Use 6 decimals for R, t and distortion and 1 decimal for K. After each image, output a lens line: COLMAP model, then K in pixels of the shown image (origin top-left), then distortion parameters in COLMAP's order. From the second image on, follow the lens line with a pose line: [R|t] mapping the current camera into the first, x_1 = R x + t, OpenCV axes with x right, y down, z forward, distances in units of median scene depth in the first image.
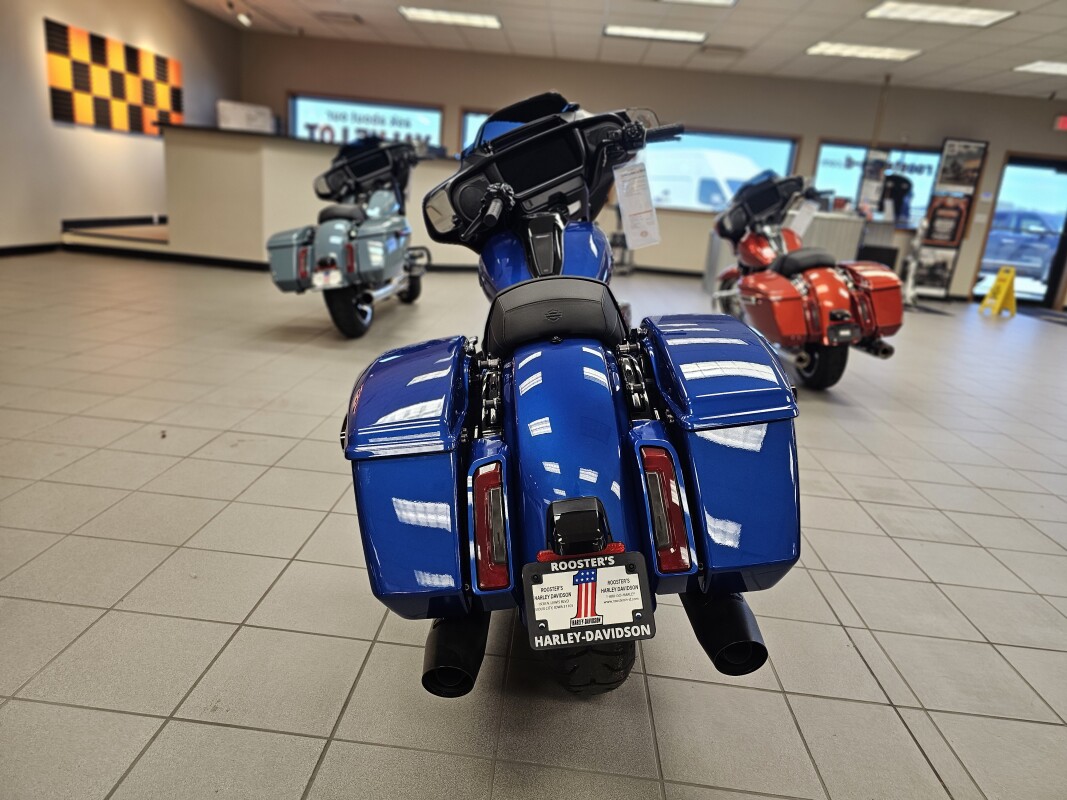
lens RADIAL K [[726.9, 0, 530.3], [0, 726.9, 401.8], [0, 0, 1]] dist [0.032783, -0.029005]
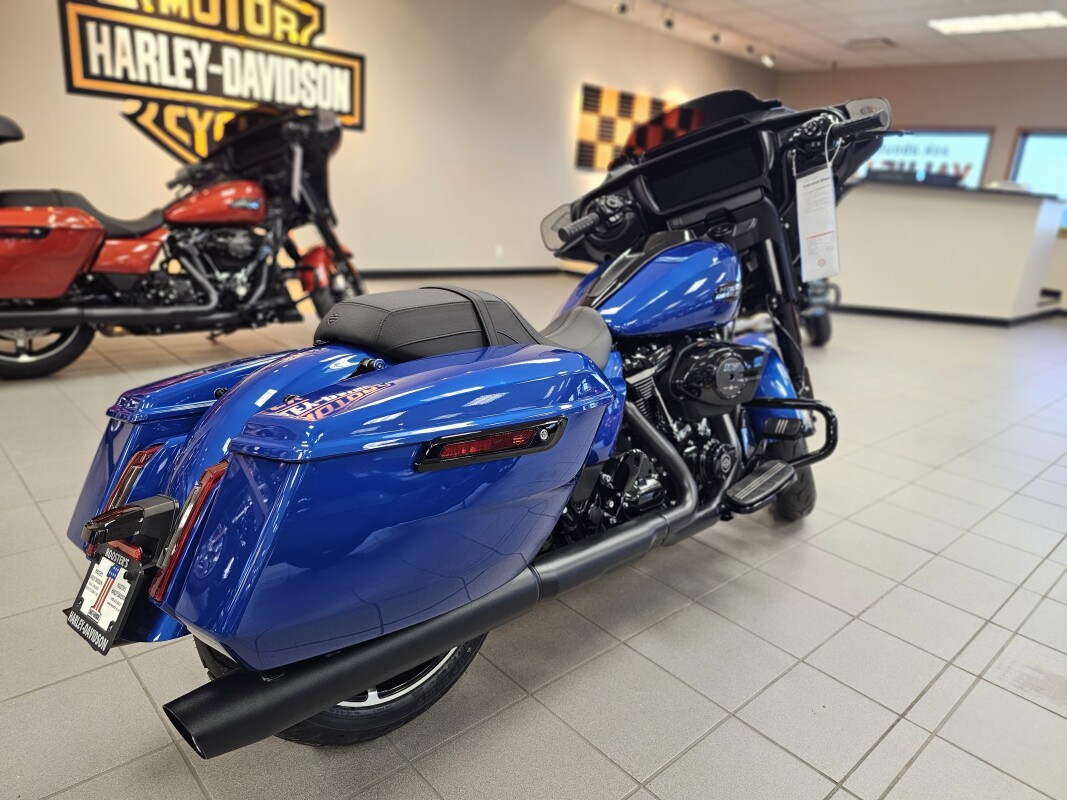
lens RADIAL K [[726.9, 0, 540.2], [0, 726.9, 406.9], [0, 0, 1]] dist [0.032783, -0.029005]
pose [[0.740384, 0.166249, -0.651301, 0.140025], [-0.196033, 0.980216, 0.027360, -0.015666], [0.642964, 0.107420, 0.758326, 0.083032]]
